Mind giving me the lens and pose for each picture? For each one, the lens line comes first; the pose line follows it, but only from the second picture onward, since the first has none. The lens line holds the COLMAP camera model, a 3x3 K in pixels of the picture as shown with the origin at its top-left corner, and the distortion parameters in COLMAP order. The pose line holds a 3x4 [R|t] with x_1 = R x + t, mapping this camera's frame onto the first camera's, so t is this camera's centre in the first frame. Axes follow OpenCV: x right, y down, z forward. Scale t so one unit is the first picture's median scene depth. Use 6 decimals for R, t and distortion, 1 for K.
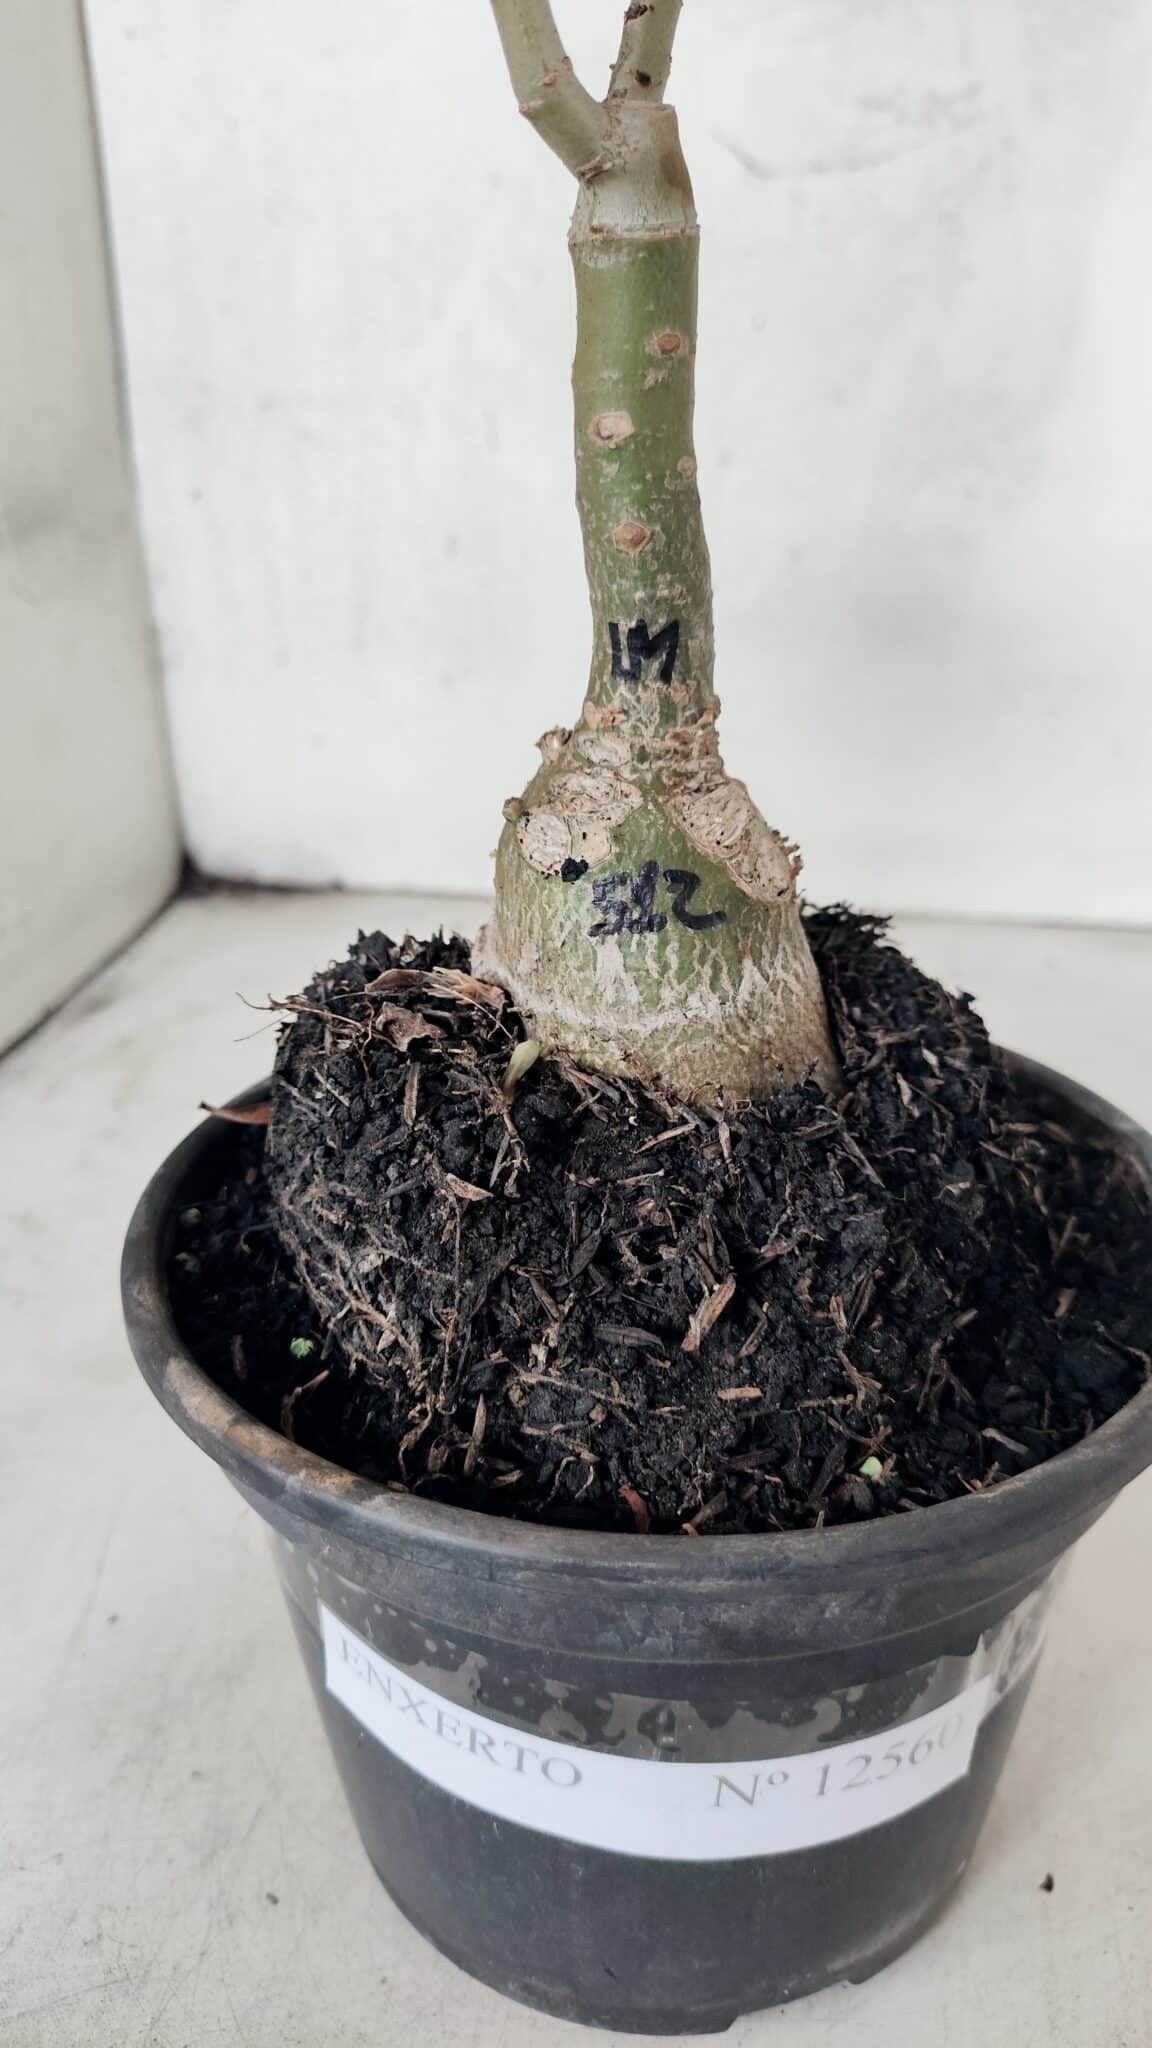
lens RADIAL K [[1558.4, 0, 587.7], [0, 1558.4, 1024.4], [0, 0, 1]] dist [0.023078, -0.067134]
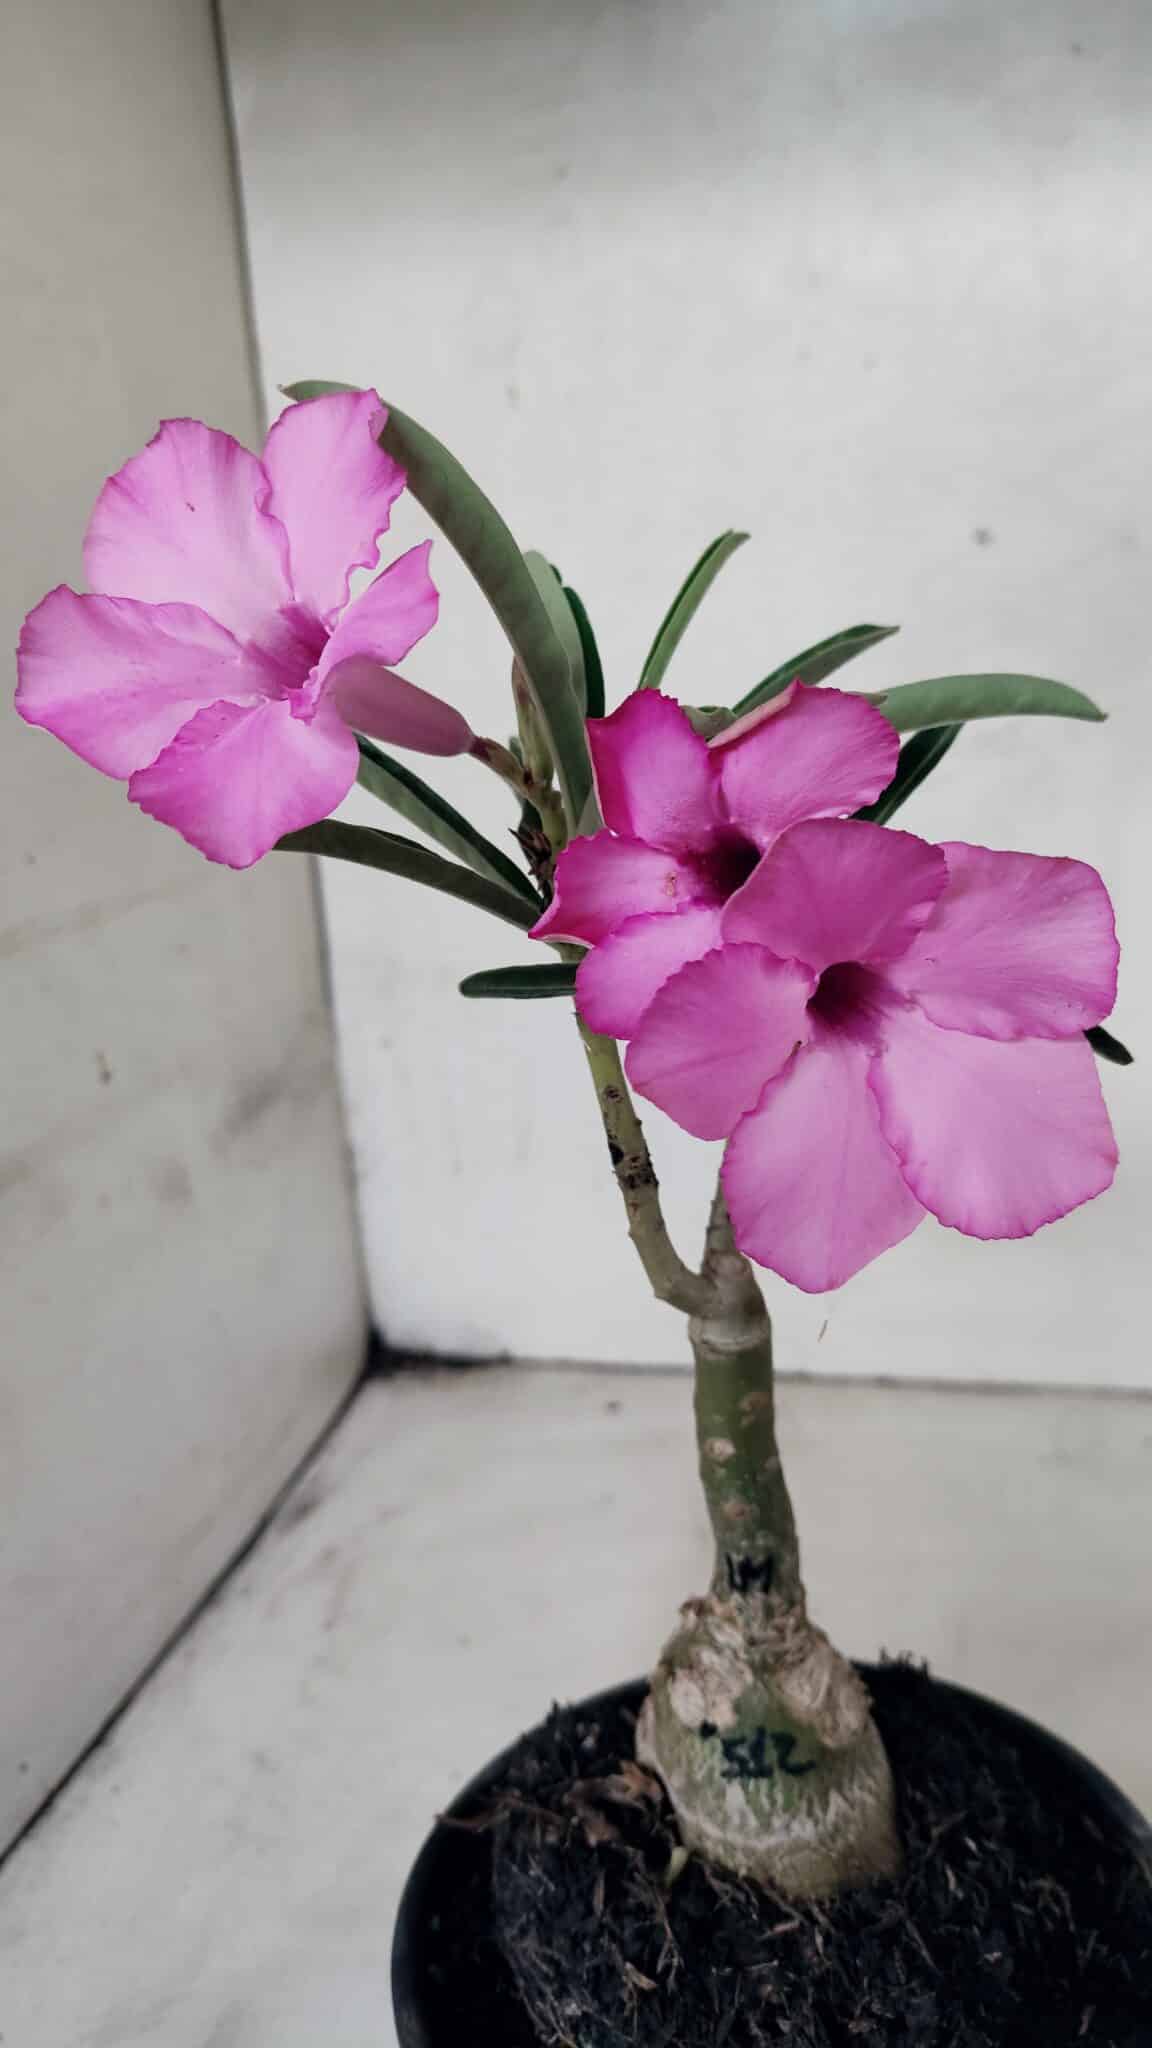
lens RADIAL K [[1561.0, 0, 619.9], [0, 1561.0, 1018.5], [0, 0, 1]] dist [0.009207, -0.060820]
pose [[0.996741, -0.040426, -0.069801, 0.037101], [0.028496, 0.986022, -0.164158, -0.508786], [0.075461, 0.161635, 0.983961, -0.525564]]
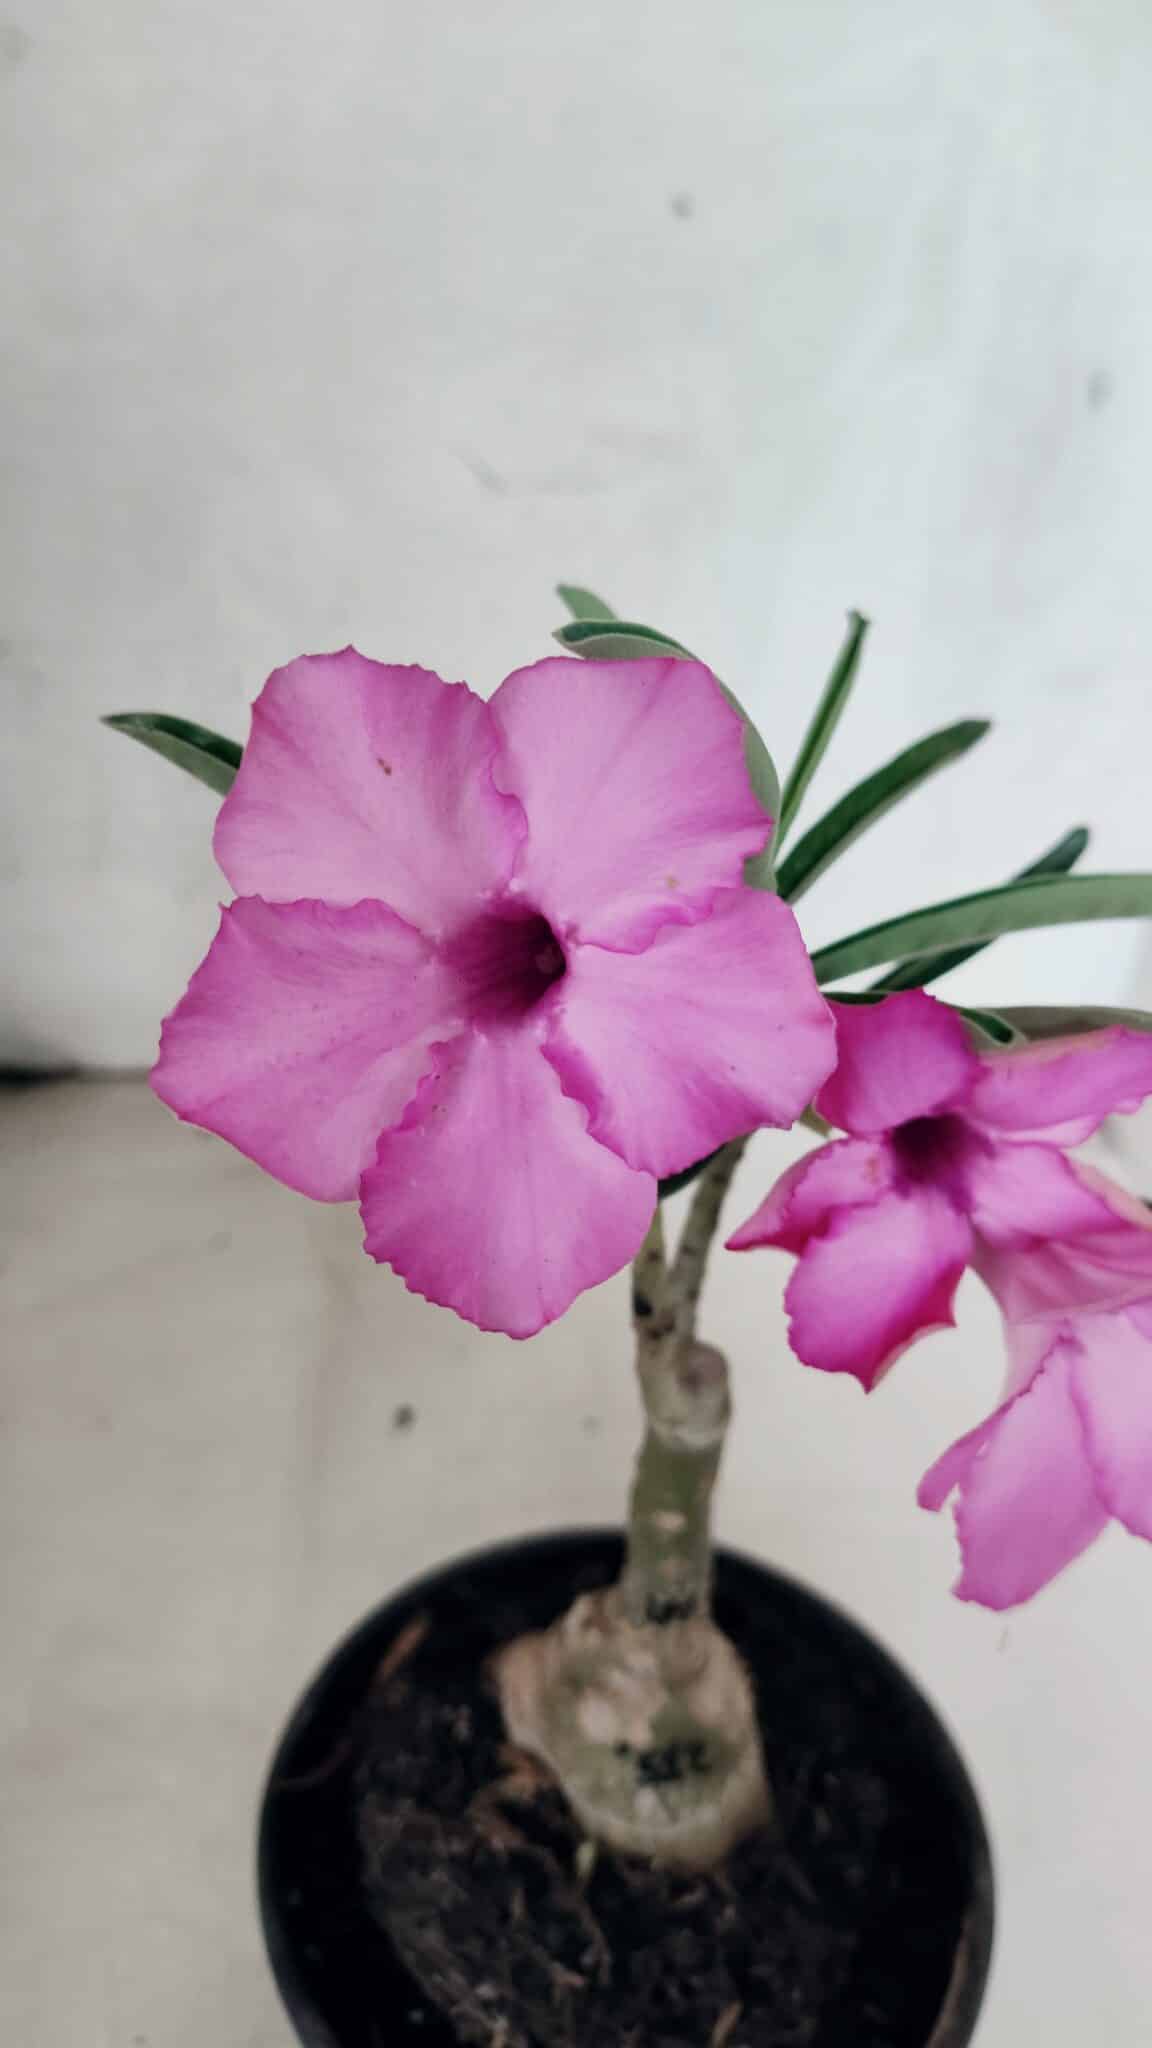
lens RADIAL K [[1558.4, 0, 587.7], [0, 1558.4, 1024.4], [0, 0, 1]] dist [0.023078, -0.067134]
pose [[0.961291, -0.054221, 0.270148, -0.404314], [0.012029, 0.987771, 0.155450, -1.004426], [-0.275273, -0.146183, 0.950187, -0.297824]]
